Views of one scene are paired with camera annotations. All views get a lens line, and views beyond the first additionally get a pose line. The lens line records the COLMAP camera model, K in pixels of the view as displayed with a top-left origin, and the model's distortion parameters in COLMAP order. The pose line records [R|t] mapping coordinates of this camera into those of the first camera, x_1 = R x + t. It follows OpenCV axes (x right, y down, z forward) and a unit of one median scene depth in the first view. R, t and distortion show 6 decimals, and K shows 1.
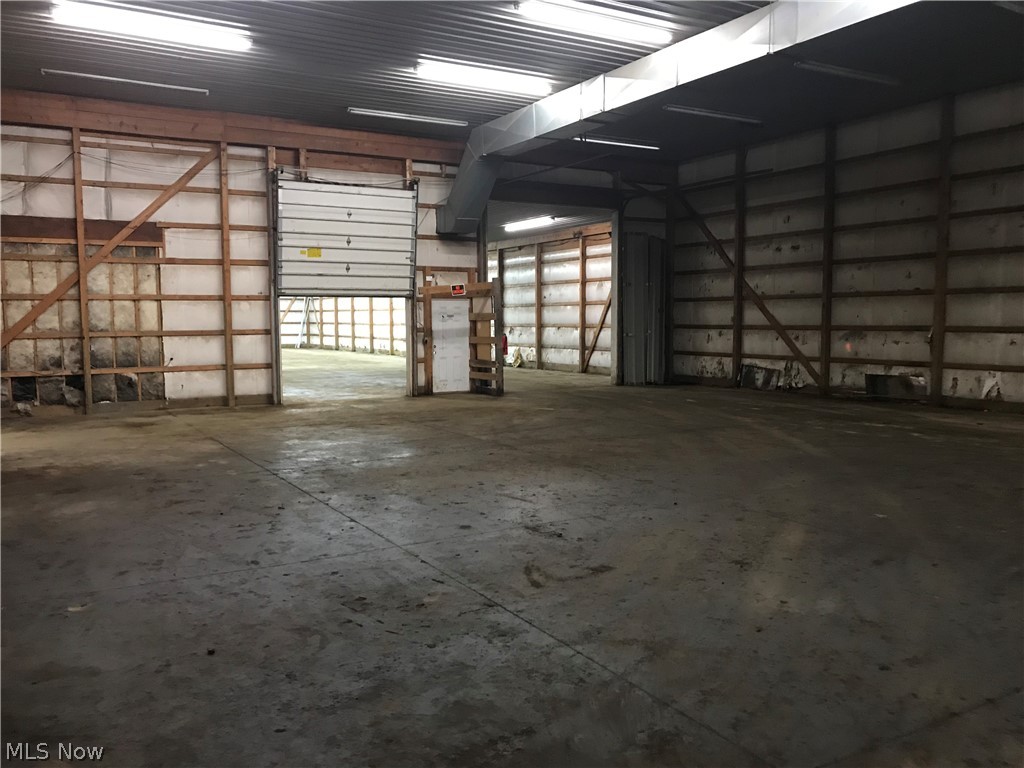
lens RADIAL K [[847.4, 0, 508.5], [0, 847.4, 387.6], [0, 0, 1]] dist [0.057883, -0.001036]
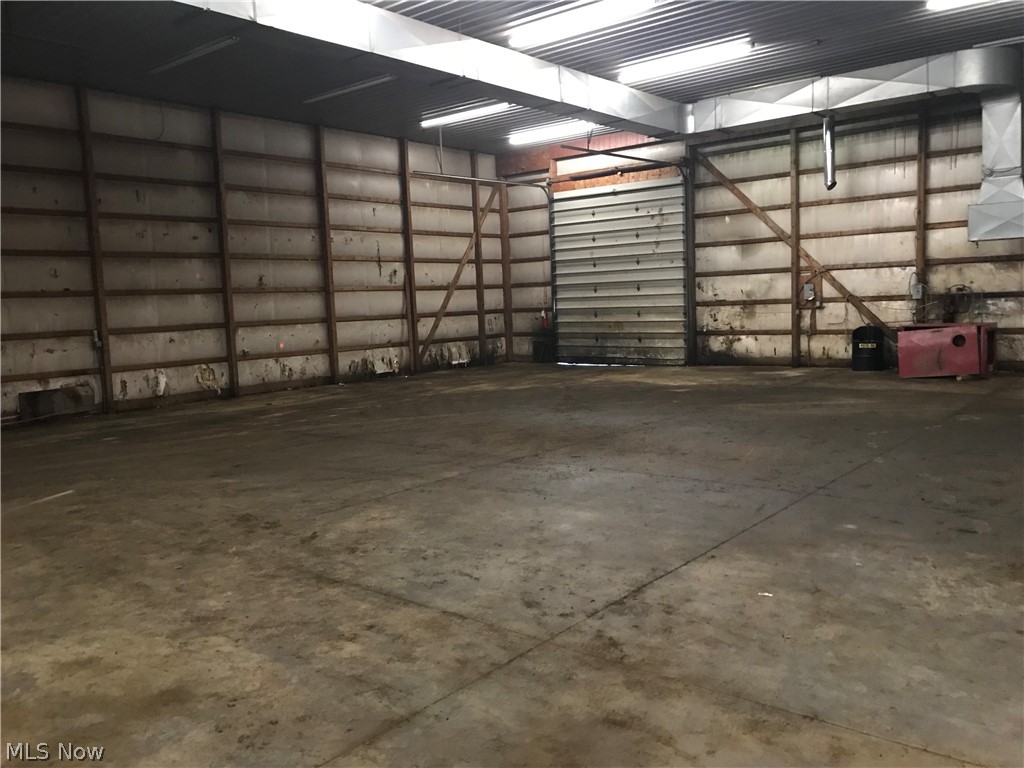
lens RADIAL K [[847.4, 0, 507.5], [0, 847.4, 378.4], [0, 0, 1]] dist [0.057883, -0.001036]
pose [[-0.321837, -0.071223, 0.944112, -0.548466], [0.124678, 0.985295, 0.116831, -0.073997], [-0.938550, 0.155311, -0.308225, 0.892264]]
